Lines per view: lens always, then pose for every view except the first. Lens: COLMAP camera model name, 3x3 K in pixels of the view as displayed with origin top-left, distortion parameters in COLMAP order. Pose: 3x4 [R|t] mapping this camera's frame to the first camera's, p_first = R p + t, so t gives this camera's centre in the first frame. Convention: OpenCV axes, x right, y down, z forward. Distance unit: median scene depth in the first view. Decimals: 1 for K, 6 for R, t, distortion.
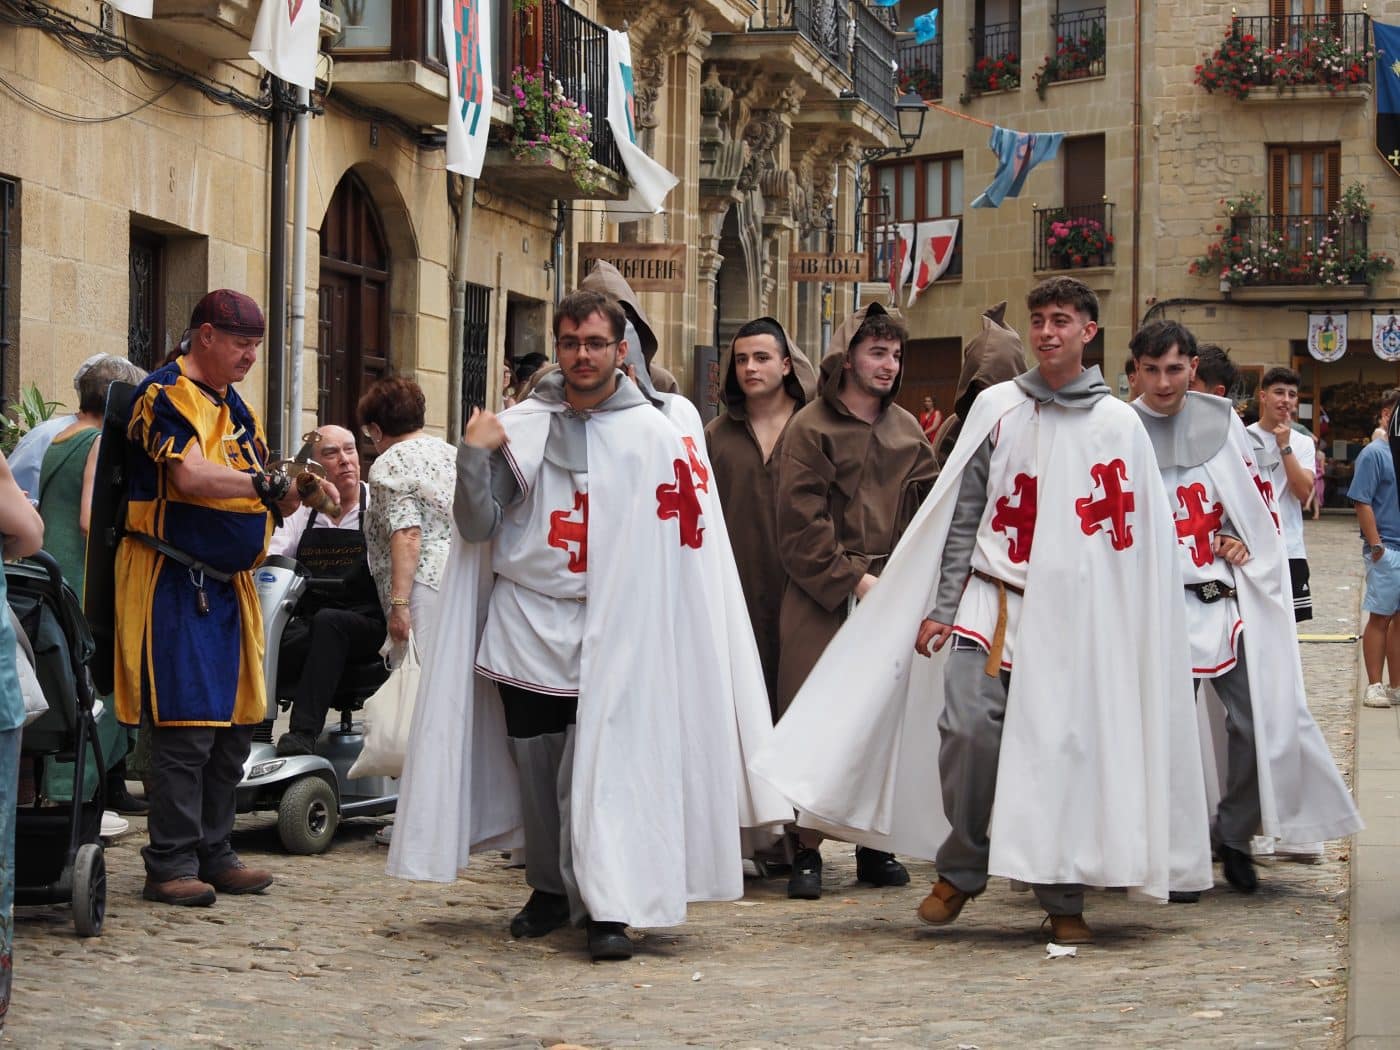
lens RADIAL K [[3737.3, 0, 700.0], [0, 3737.3, 525.0], [0, 0, 1]] dist [-0.030838, -0.449427]
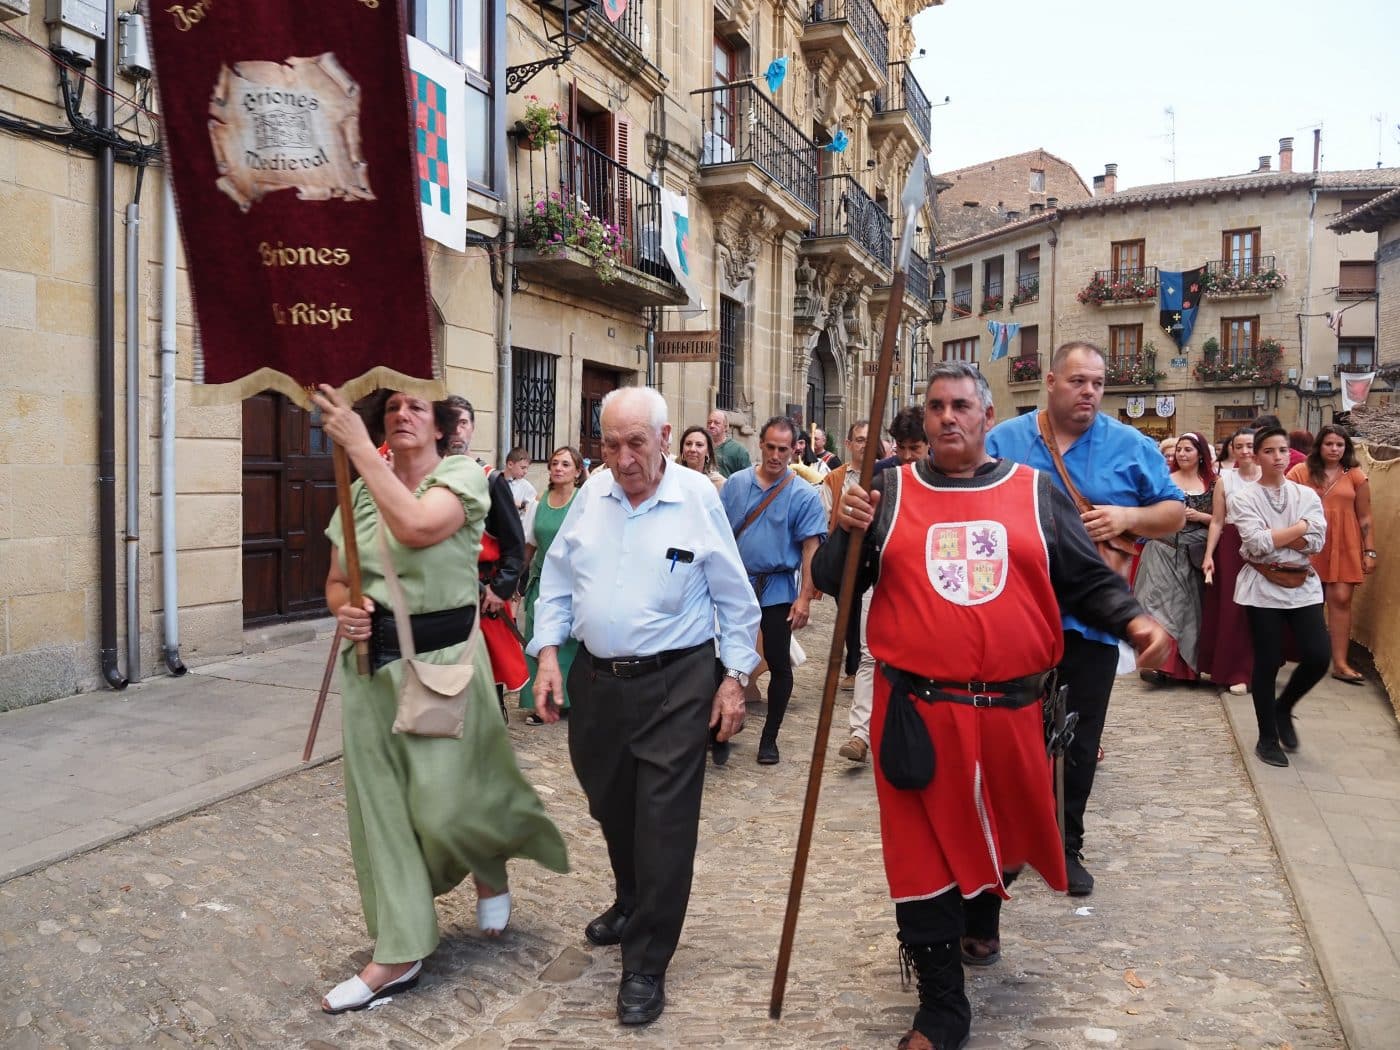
lens RADIAL K [[1054.2, 0, 680.8], [0, 1054.2, 520.1], [0, 0, 1]] dist [-0.028583, 0.004971]
pose [[0.973401, 0.008918, -0.228933, 0.041639], [0.000858, 0.999093, 0.042564, -0.007894], [0.229105, -0.041628, 0.972511, 0.293142]]
